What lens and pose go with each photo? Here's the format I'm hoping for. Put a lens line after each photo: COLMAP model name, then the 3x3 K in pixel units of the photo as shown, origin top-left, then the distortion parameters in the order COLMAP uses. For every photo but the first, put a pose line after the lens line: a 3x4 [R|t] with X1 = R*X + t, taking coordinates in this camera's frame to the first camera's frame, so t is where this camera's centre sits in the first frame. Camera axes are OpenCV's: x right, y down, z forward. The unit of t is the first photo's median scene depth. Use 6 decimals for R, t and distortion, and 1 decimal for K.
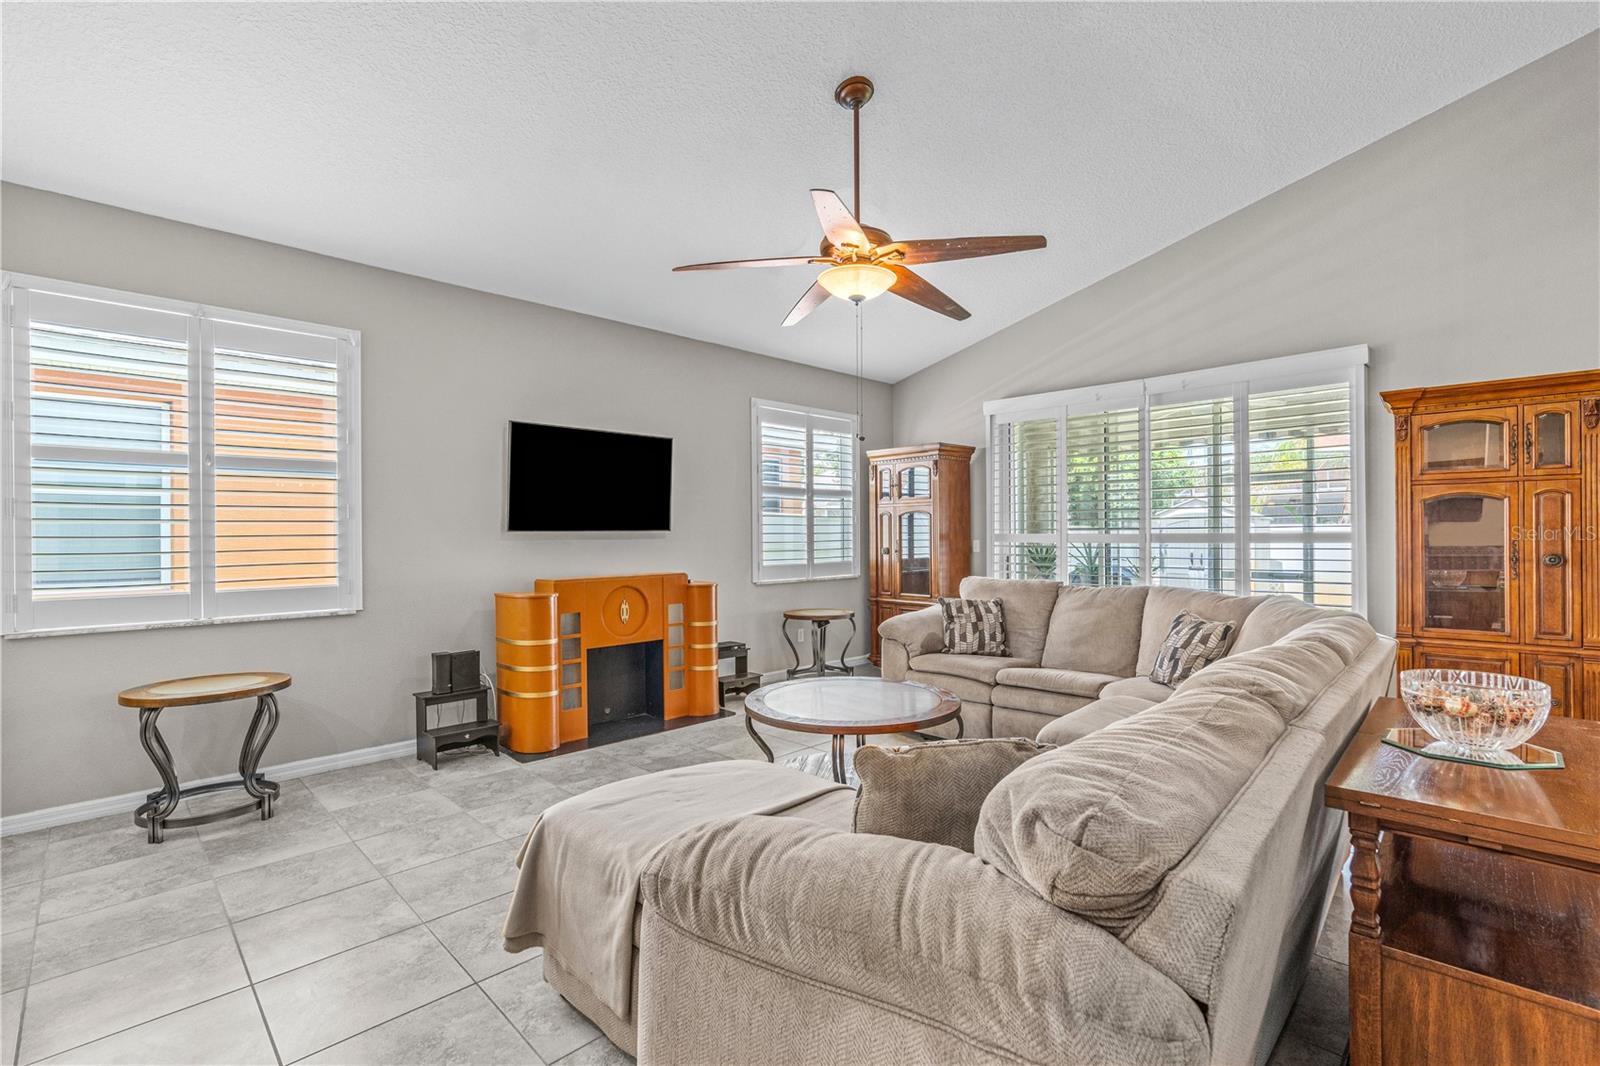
lens RADIAL K [[722.1, 0, 811.3], [0, 722.1, 533.8], [0, 0, 1]] dist [-0.001210, 0.000645]
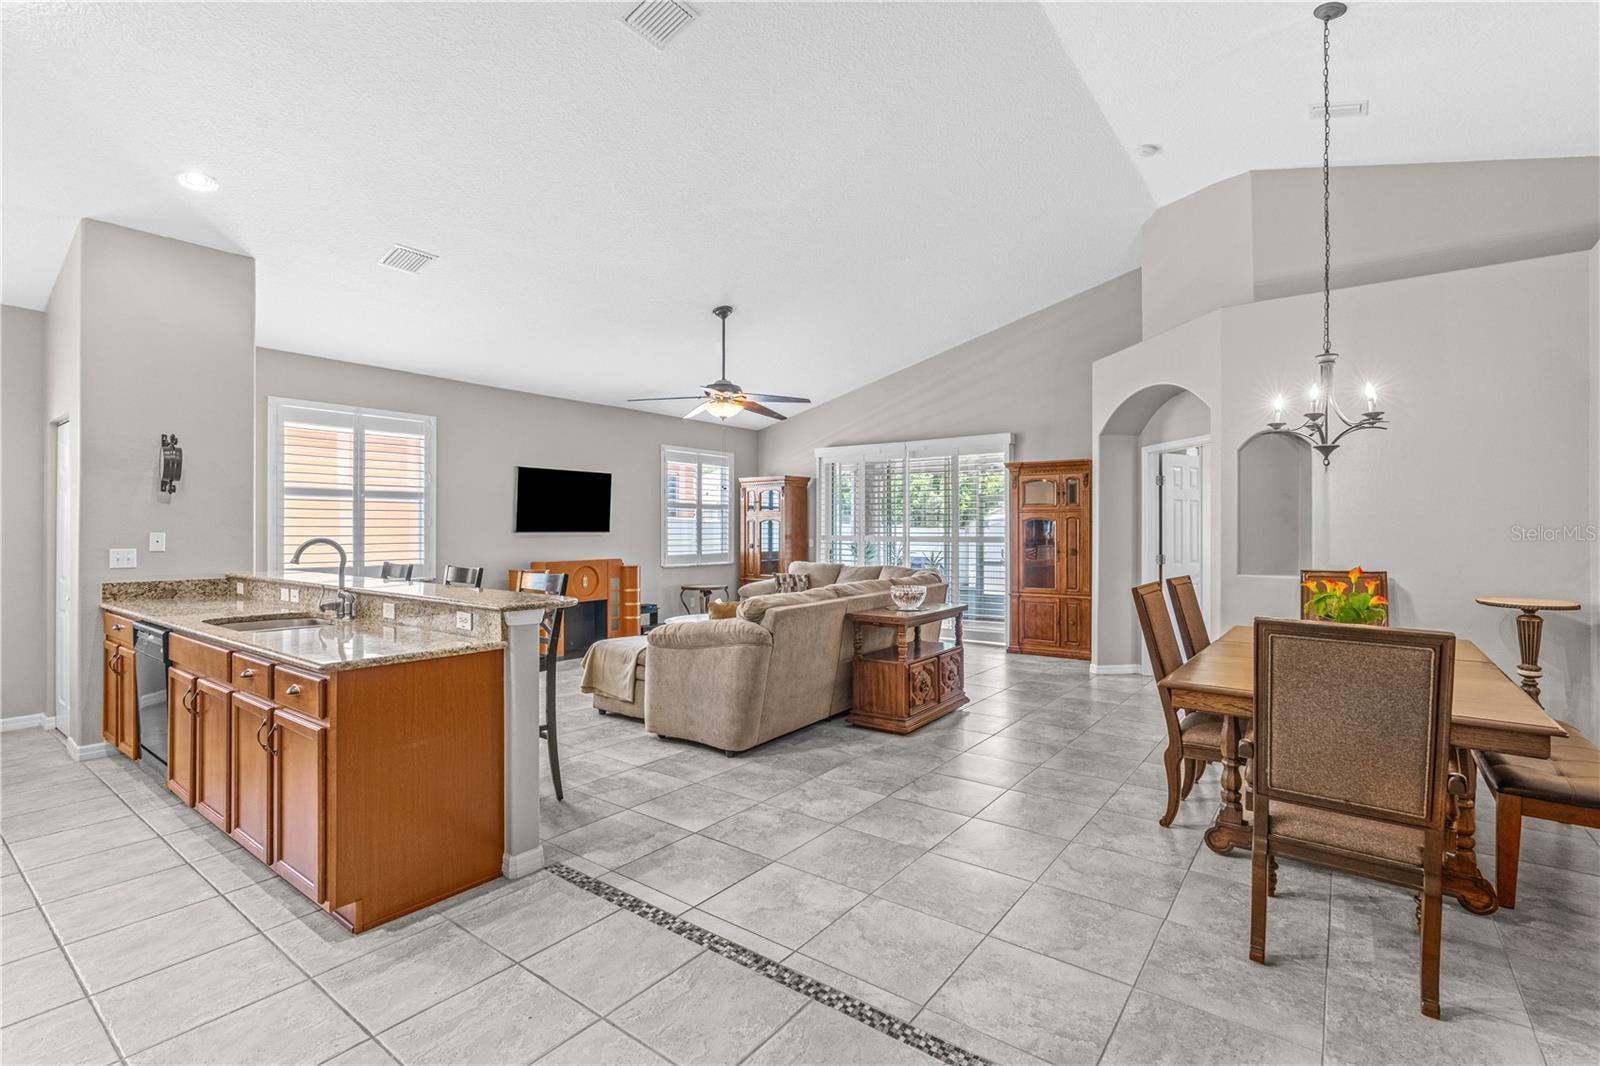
lens RADIAL K [[737.1, 0, 805.8], [0, 737.1, 527.0], [0, 0, 1]] dist [-0.007630, 0.007679]
pose [[0.990503, 0.008635, 0.137218, 0.008582], [-0.008205, 0.999959, -0.003701, -0.013448], [-0.137244, 0.002540, 0.990534, -0.653652]]
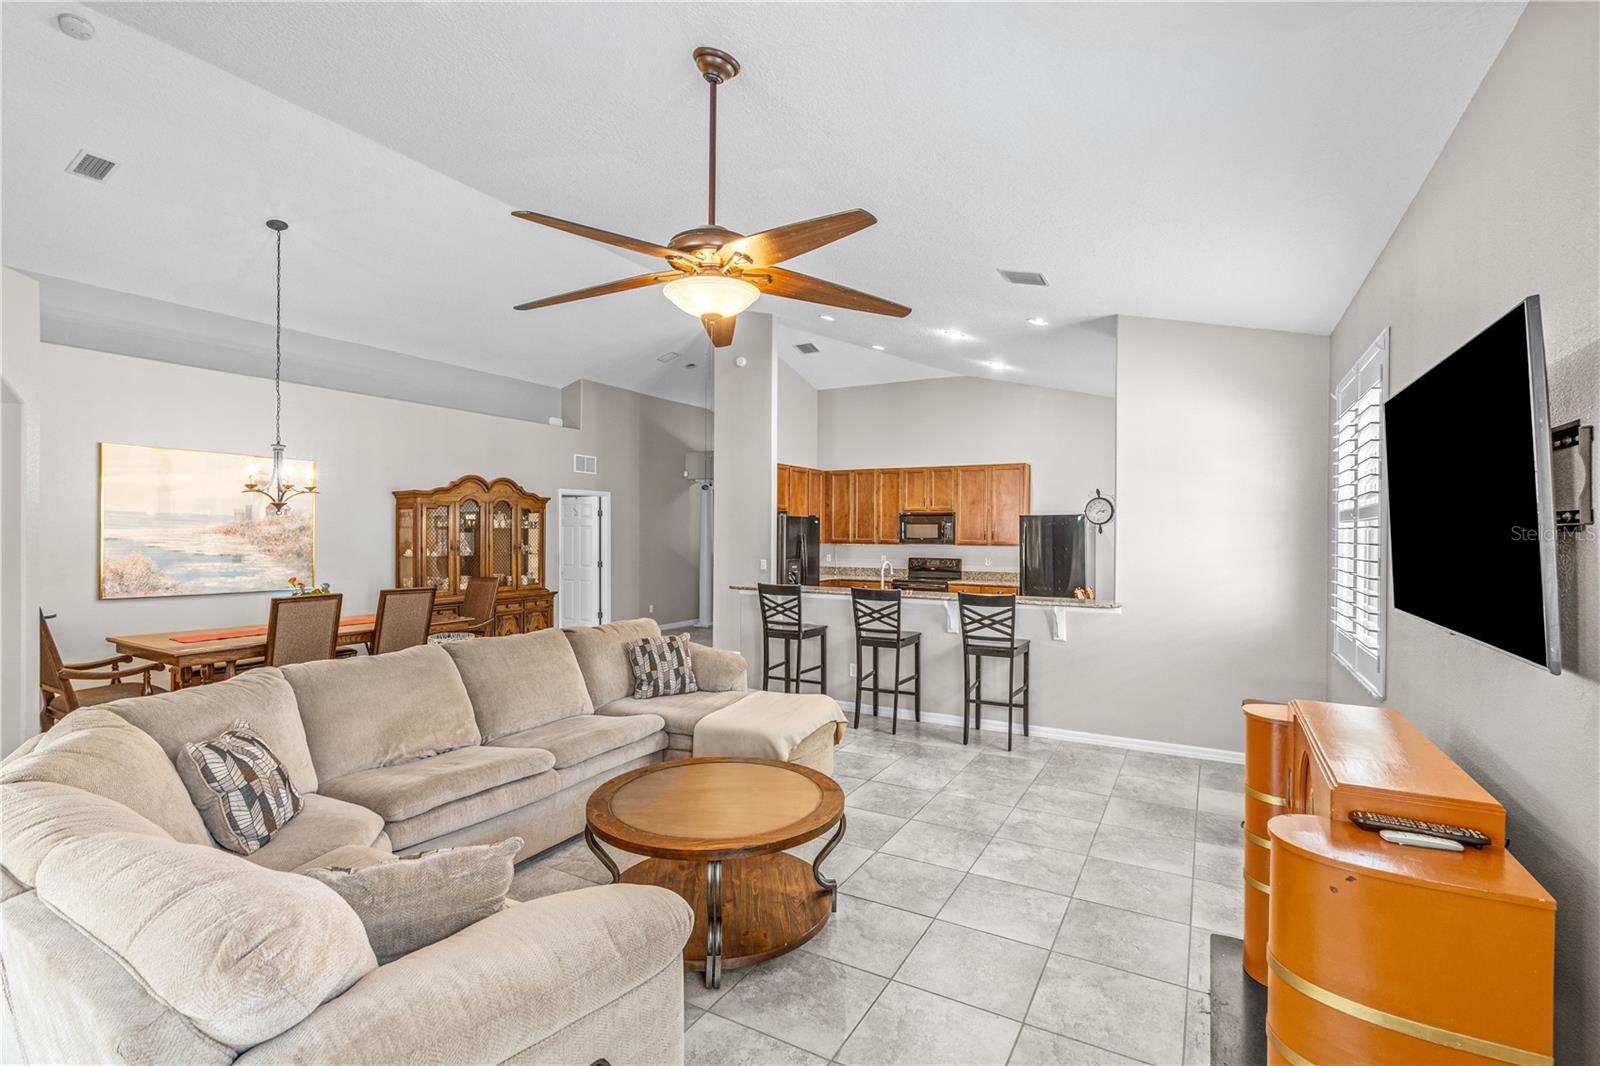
lens RADIAL K [[734.3, 0, 808.5], [0, 734.3, 539.0], [0, 0, 1]] dist [-0.001427, 0.001221]
pose [[-0.963289, 0.007407, -0.268364, 0.127015], [0.005068, 0.999943, 0.009408, -0.046022], [0.268418, 0.007703, -0.963272, 1.198517]]
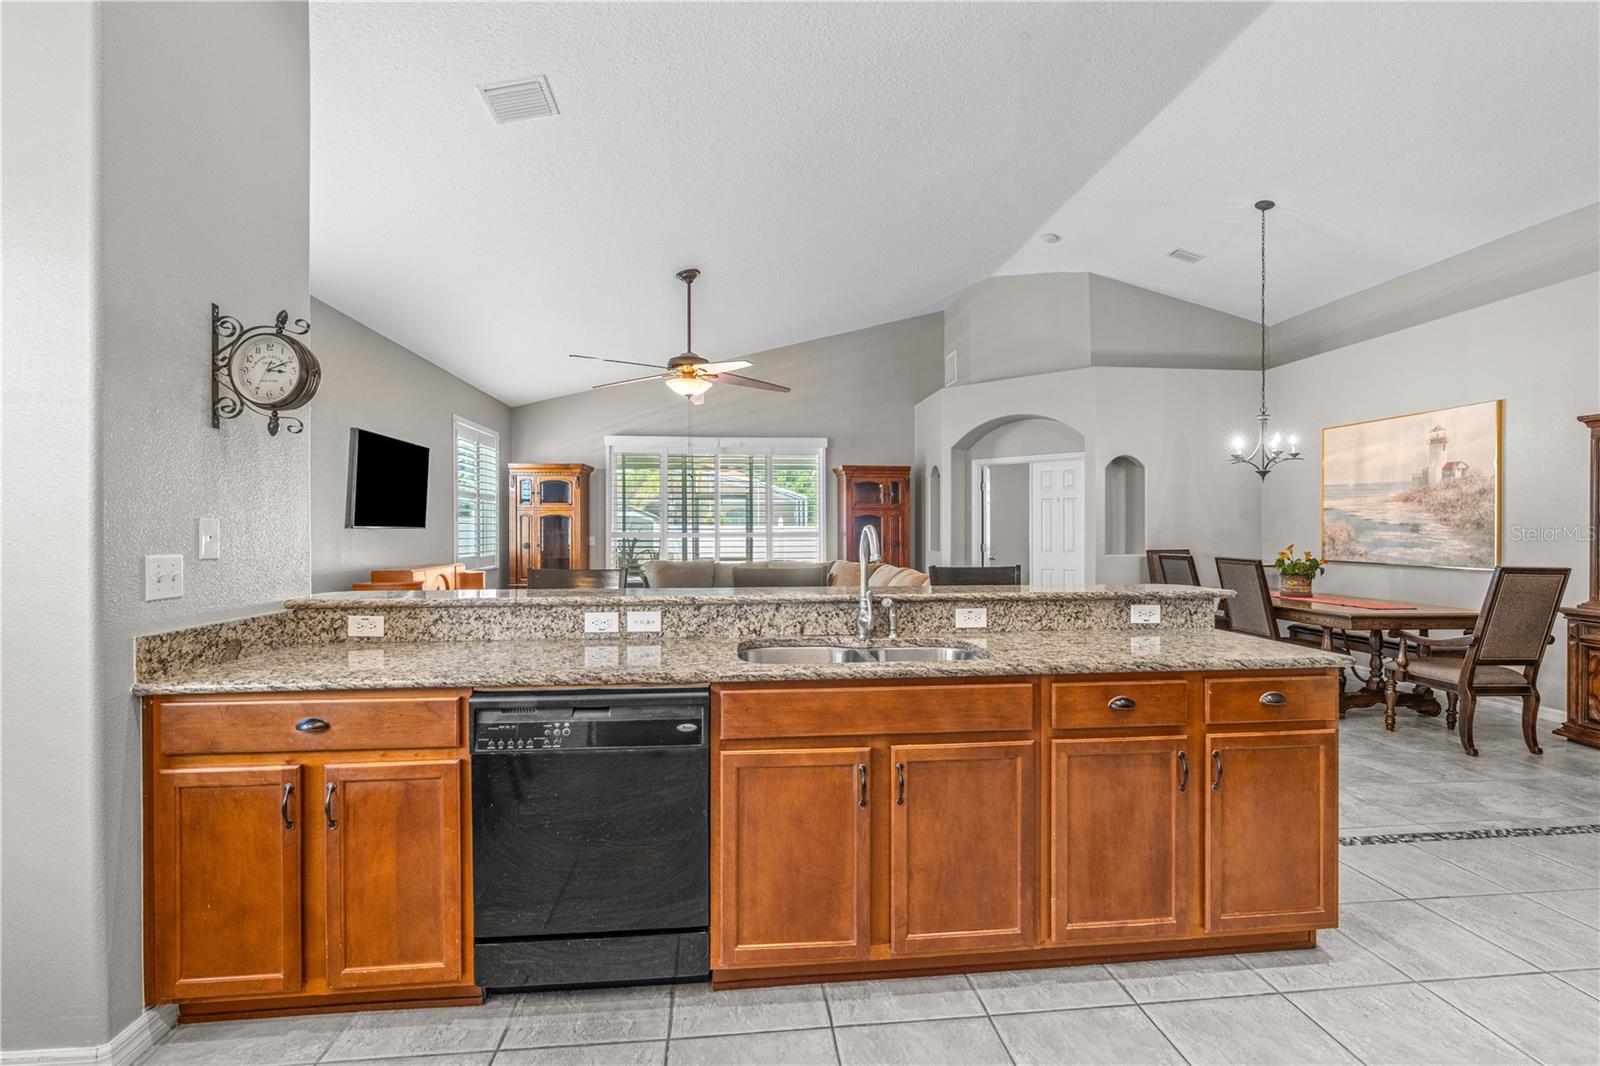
lens RADIAL K [[722.1, 0, 811.3], [0, 722.1, 533.8], [0, 0, 1]] dist [-0.001210, 0.000645]
pose [[0.626298, 0.002011, 0.779581, -0.707764], [-0.001932, 0.999998, -0.001028, 0.004267], [-0.779581, -0.000862, 0.626300, -0.194268]]
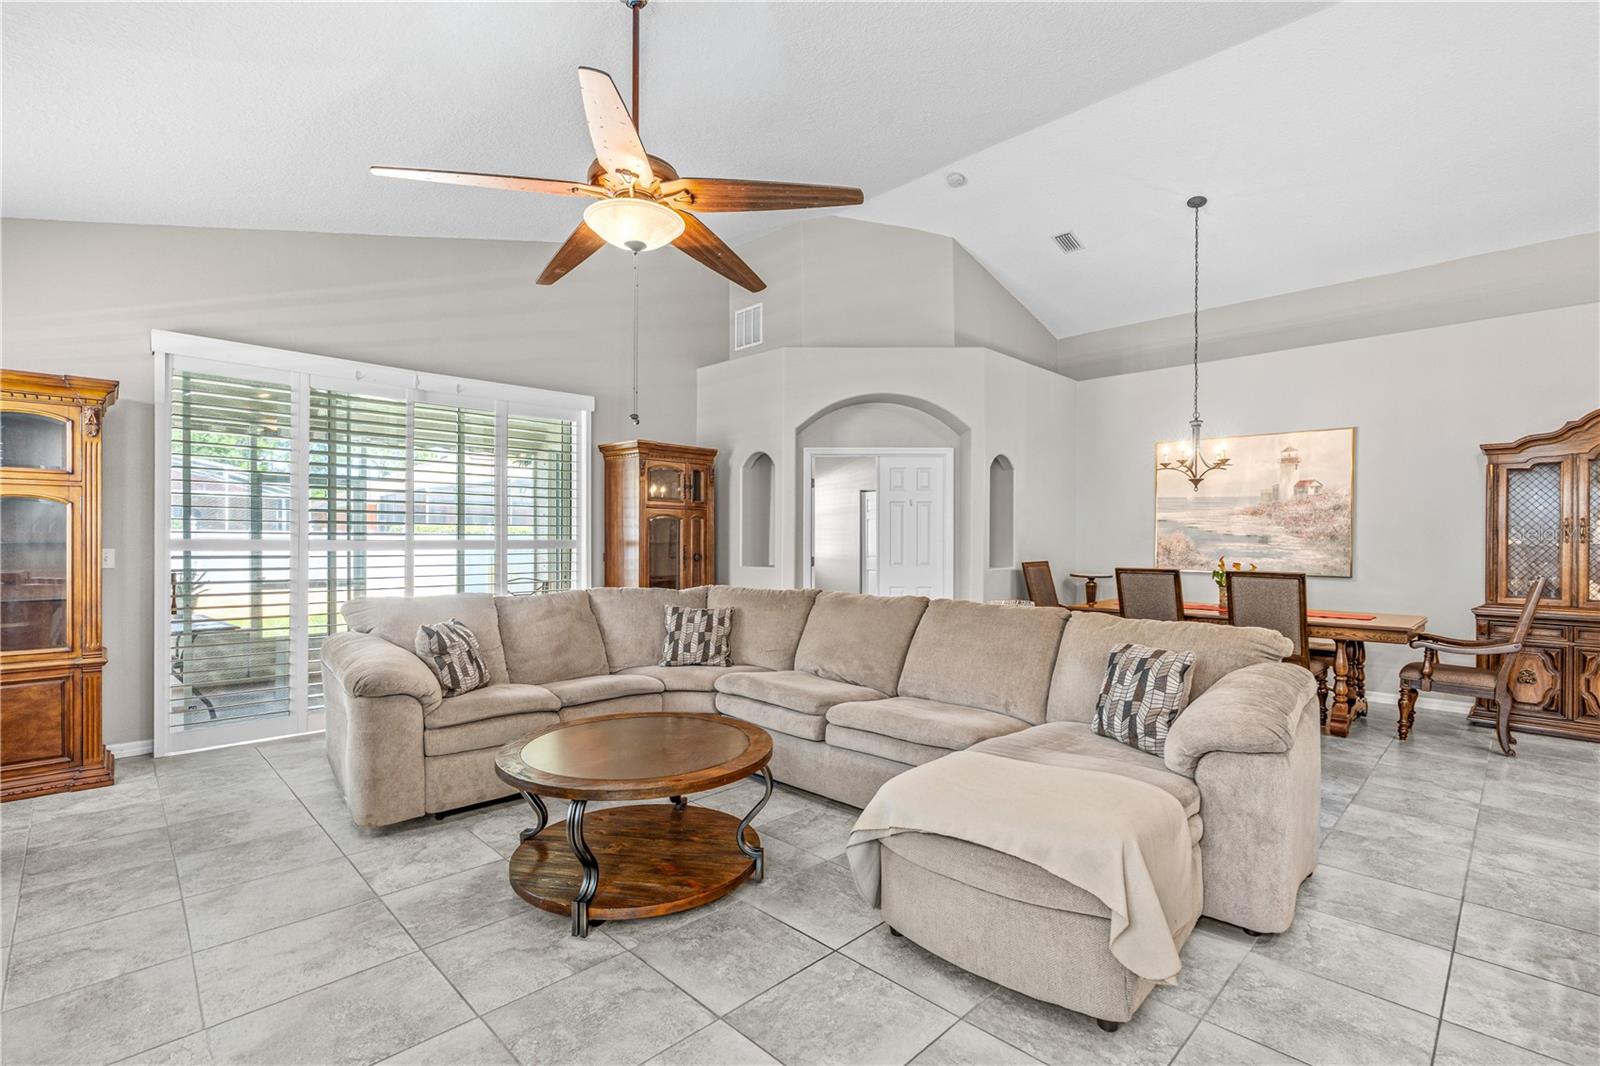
lens RADIAL K [[734.3, 0, 808.5], [0, 734.3, 539.0], [0, 0, 1]] dist [-0.001427, 0.001221]
pose [[-0.004859, 0.006199, 0.999969, -0.488042], [-0.003551, 0.999974, -0.006216, 0.002063], [-0.999982, -0.003581, -0.004837, 0.529444]]
